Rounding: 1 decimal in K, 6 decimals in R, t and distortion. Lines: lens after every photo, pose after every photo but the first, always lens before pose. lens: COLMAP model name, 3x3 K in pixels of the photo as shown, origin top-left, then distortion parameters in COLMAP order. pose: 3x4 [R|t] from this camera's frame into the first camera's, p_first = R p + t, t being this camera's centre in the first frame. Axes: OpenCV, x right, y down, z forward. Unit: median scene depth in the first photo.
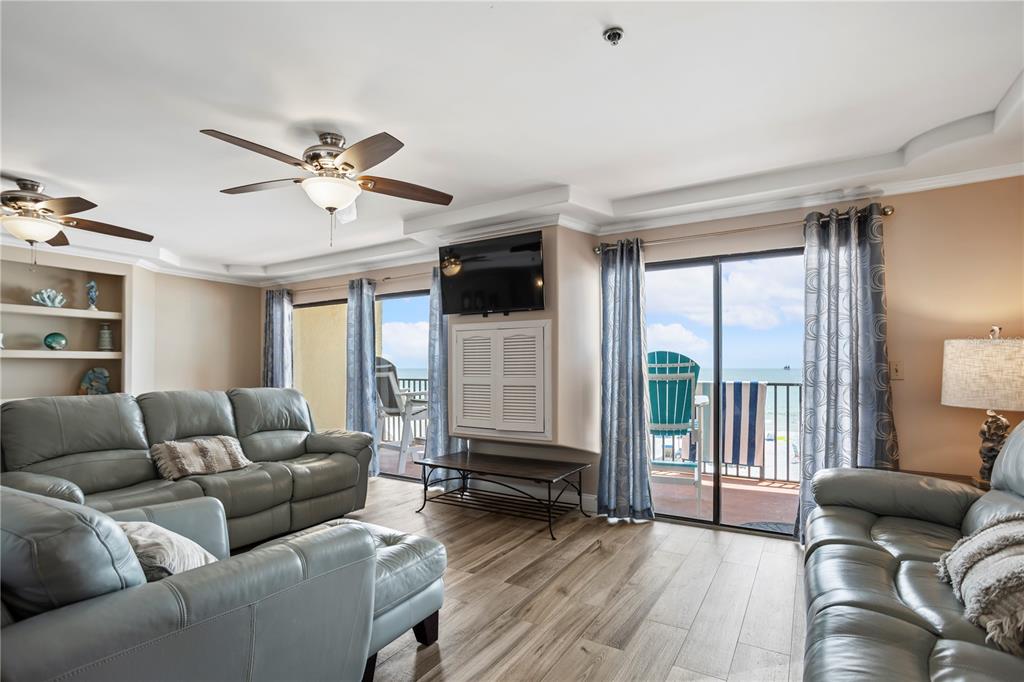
lens RADIAL K [[498.8, 0, 499.3], [0, 498.8, 367.9], [0, 0, 1]] dist [-0.042417, 0.023102]
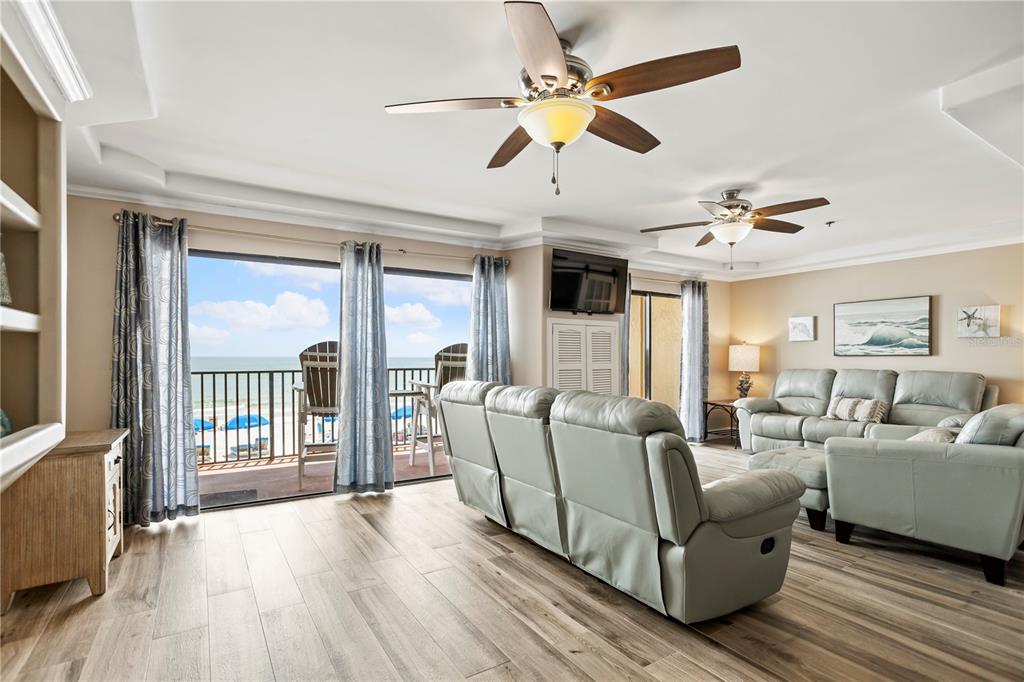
lens RADIAL K [[498.8, 0, 506.5], [0, 498.8, 356.8], [0, 0, 1]] dist [-0.042417, 0.023102]
pose [[0.431194, -0.000768, 0.902259, -1.234246], [0.000150, 1.000000, 0.000780, 0.001173], [-0.902259, -0.000201, 0.431194, 0.639603]]
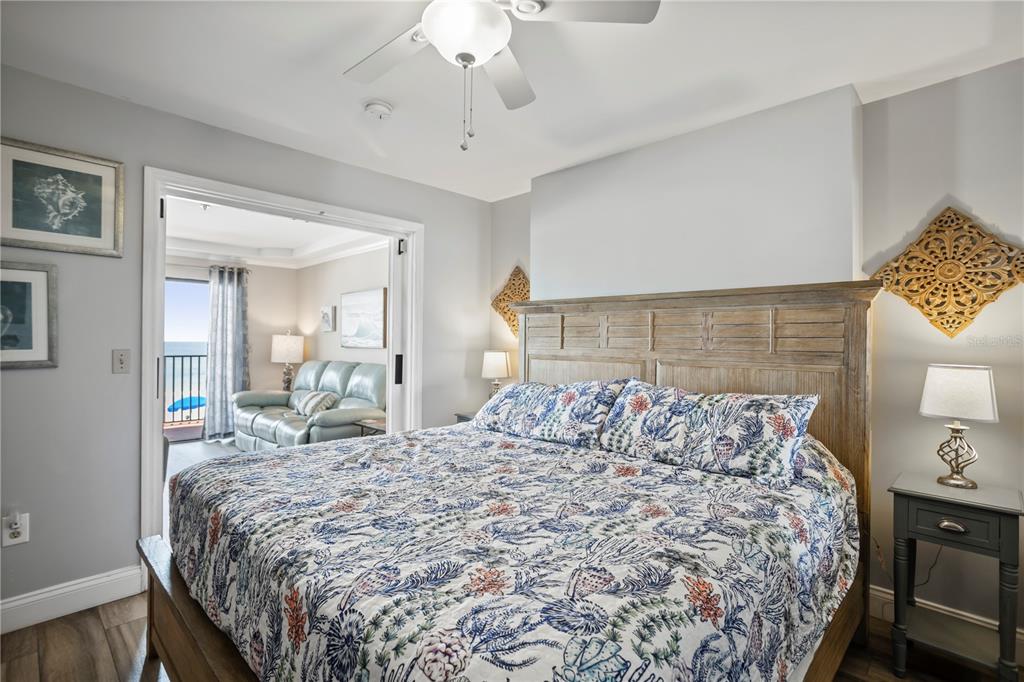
lens RADIAL K [[498.8, 0, 509.7], [0, 498.8, 338.3], [0, 0, 1]] dist [-0.042417, 0.023102]
pose [[0.233919, 0.011778, 0.972185, -0.765914], [-0.008134, 0.999915, -0.010156, -0.016628], [-0.972222, -0.005532, 0.233995, -0.449812]]
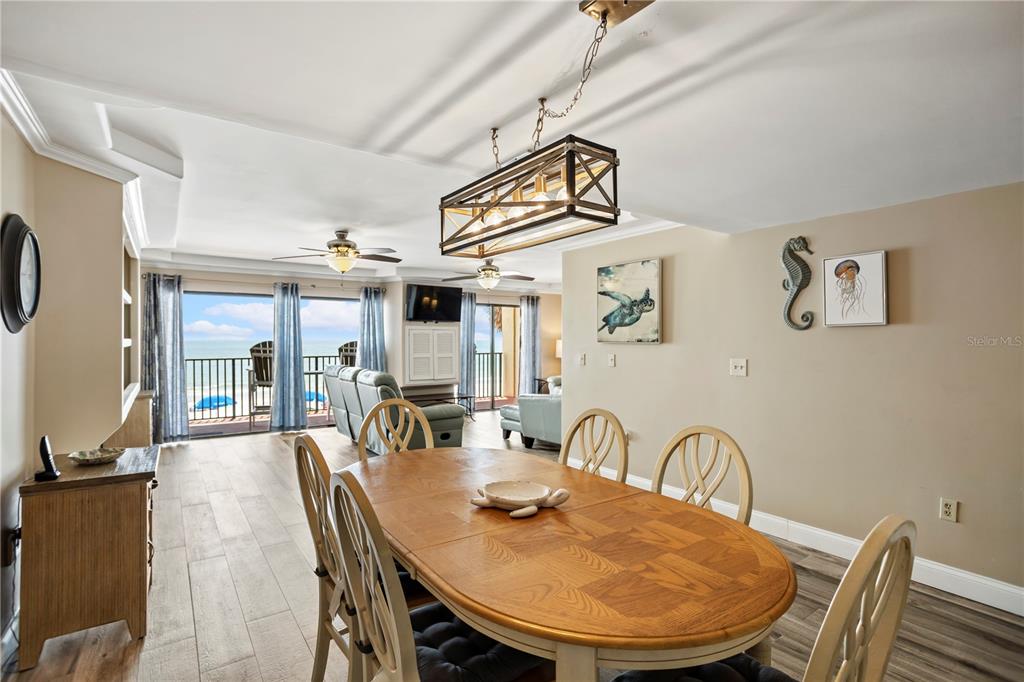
lens RADIAL K [[498.8, 0, 506.1], [0, 498.8, 340.6], [0, 0, 1]] dist [-0.042417, 0.023102]
pose [[0.387345, -0.001957, 0.921933, -1.751450], [0.000777, 0.999998, 0.001796, -0.037243], [-0.921934, 0.000021, 0.387346, -0.049526]]
